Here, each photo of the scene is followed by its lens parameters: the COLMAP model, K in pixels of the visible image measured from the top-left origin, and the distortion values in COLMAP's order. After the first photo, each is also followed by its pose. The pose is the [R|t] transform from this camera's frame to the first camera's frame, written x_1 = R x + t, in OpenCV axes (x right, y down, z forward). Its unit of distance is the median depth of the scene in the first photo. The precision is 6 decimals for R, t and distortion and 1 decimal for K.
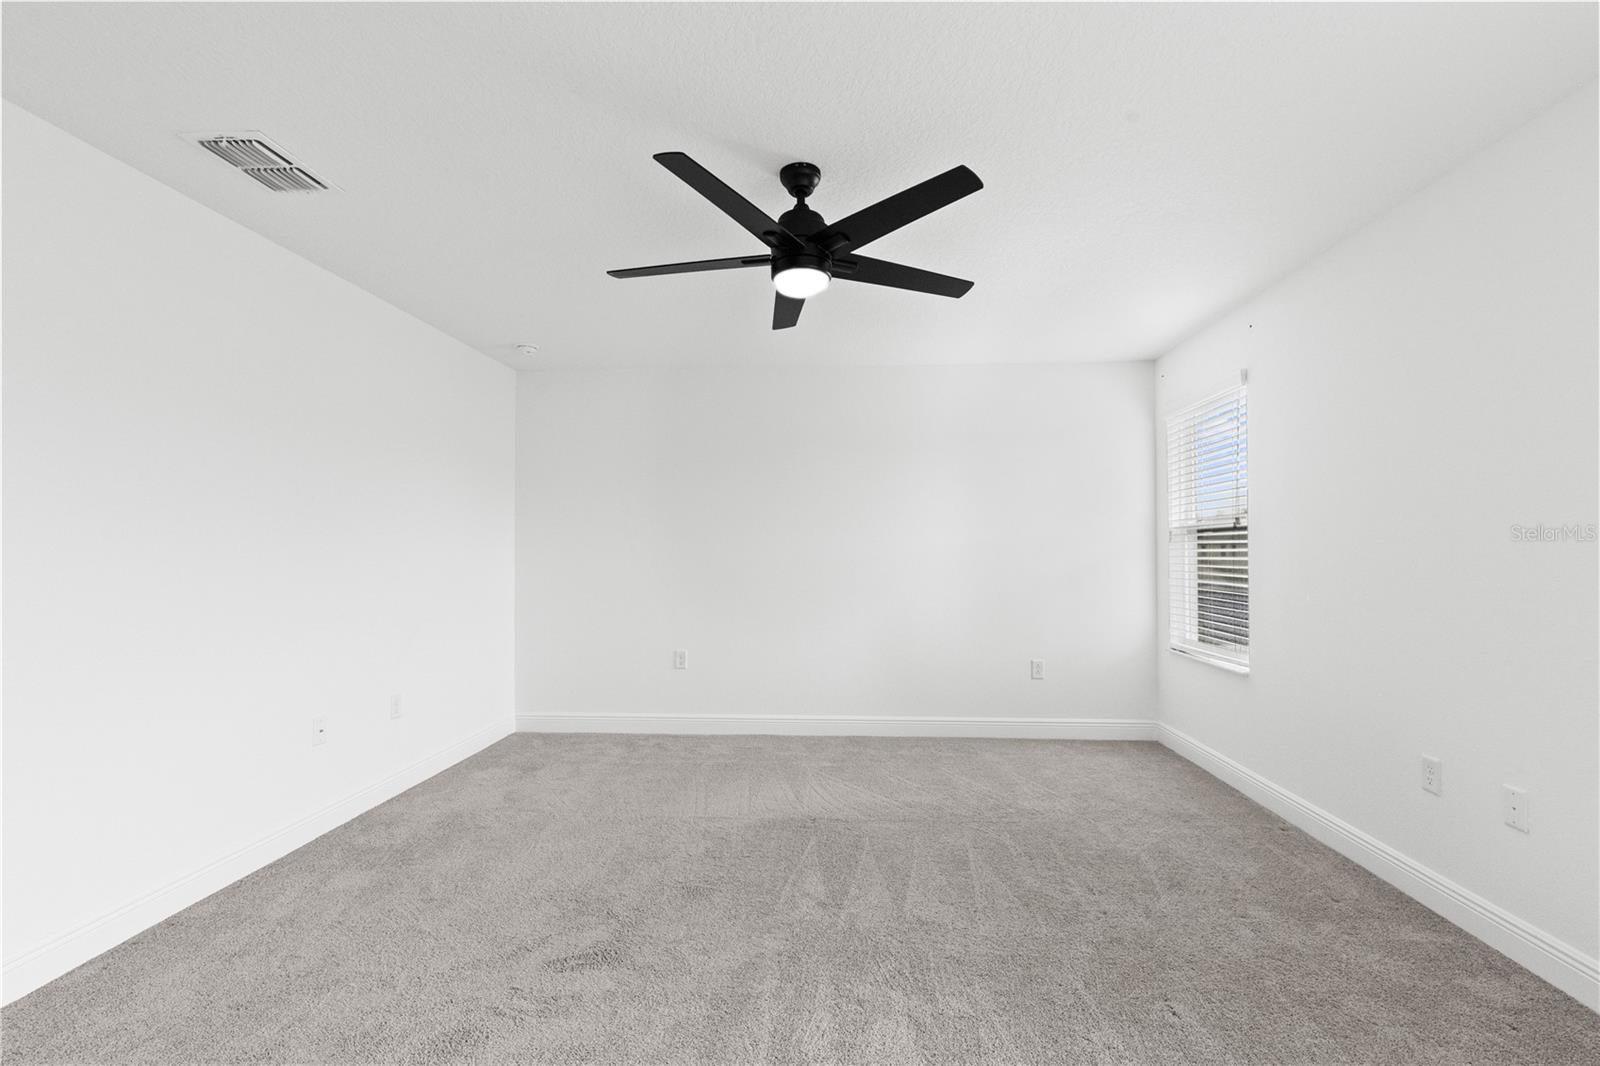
lens RADIAL K [[722.5, 0, 815.4], [0, 722.5, 545.7], [0, 0, 1]] dist [0.013059, -0.001892]
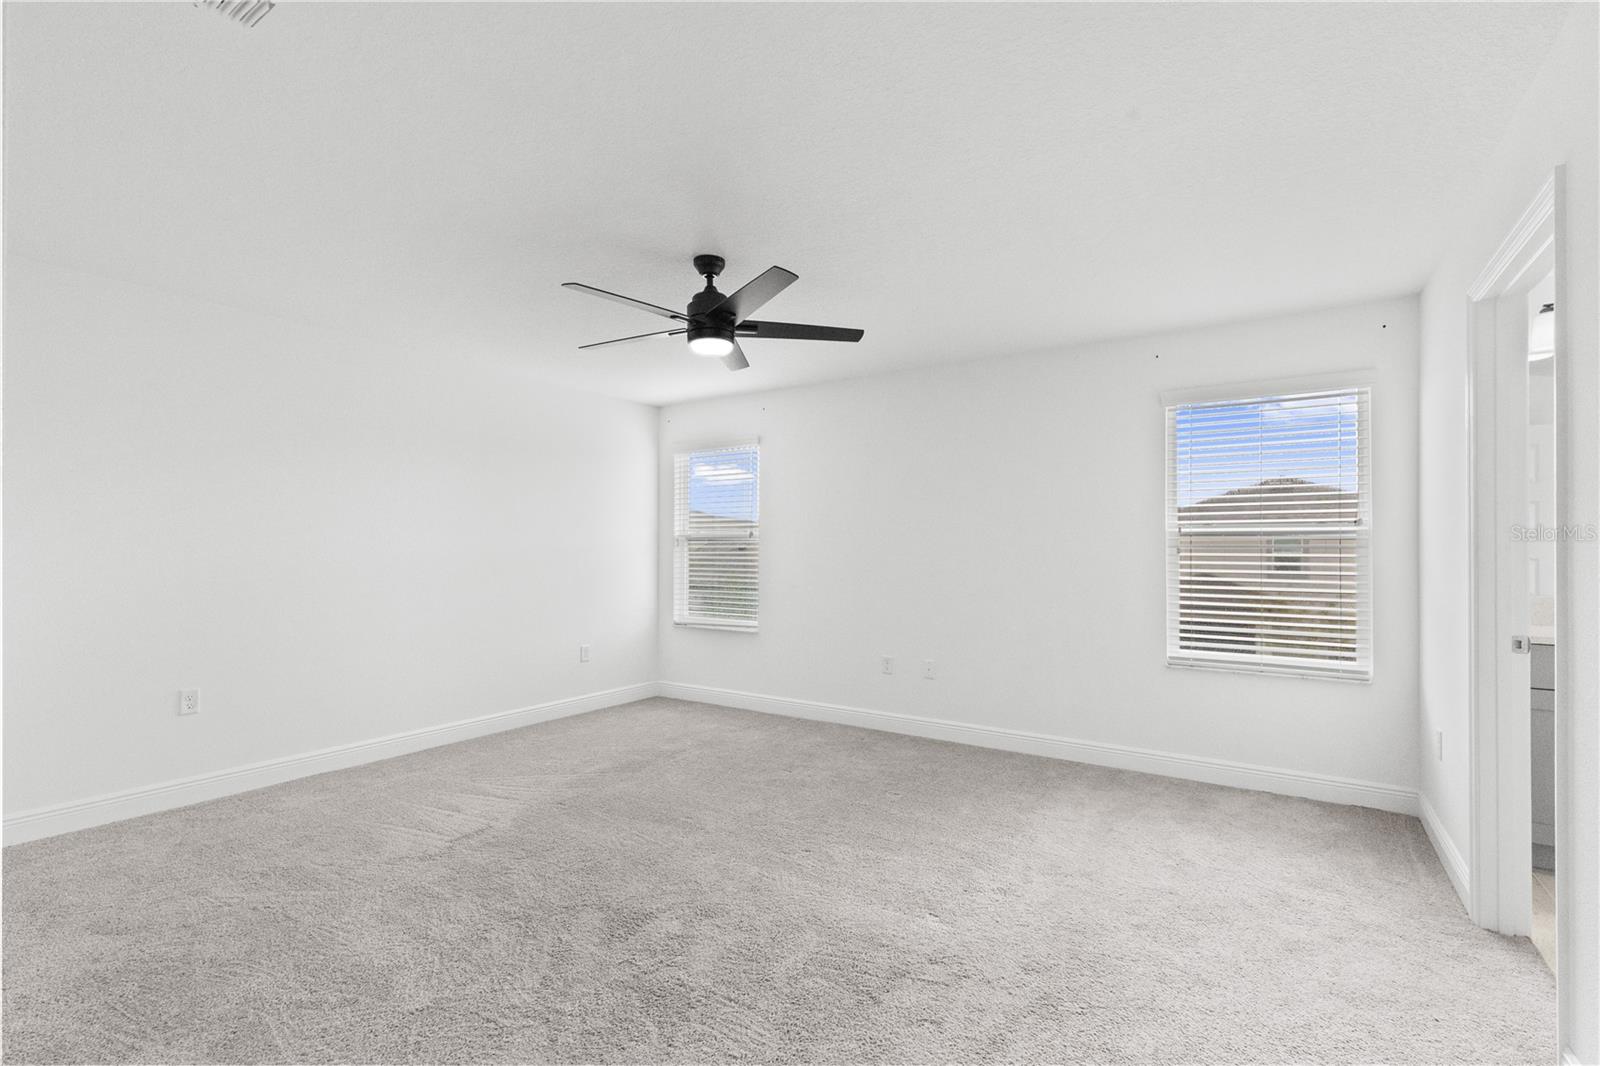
lens RADIAL K [[722.5, 0, 815.4], [0, 722.5, 545.7], [0, 0, 1]] dist [0.013059, -0.001892]
pose [[0.498964, 0.007145, 0.866593, -0.684037], [-0.009926, 0.999948, -0.002530, -0.004822], [-0.866566, -0.007340, 0.499009, 0.124019]]
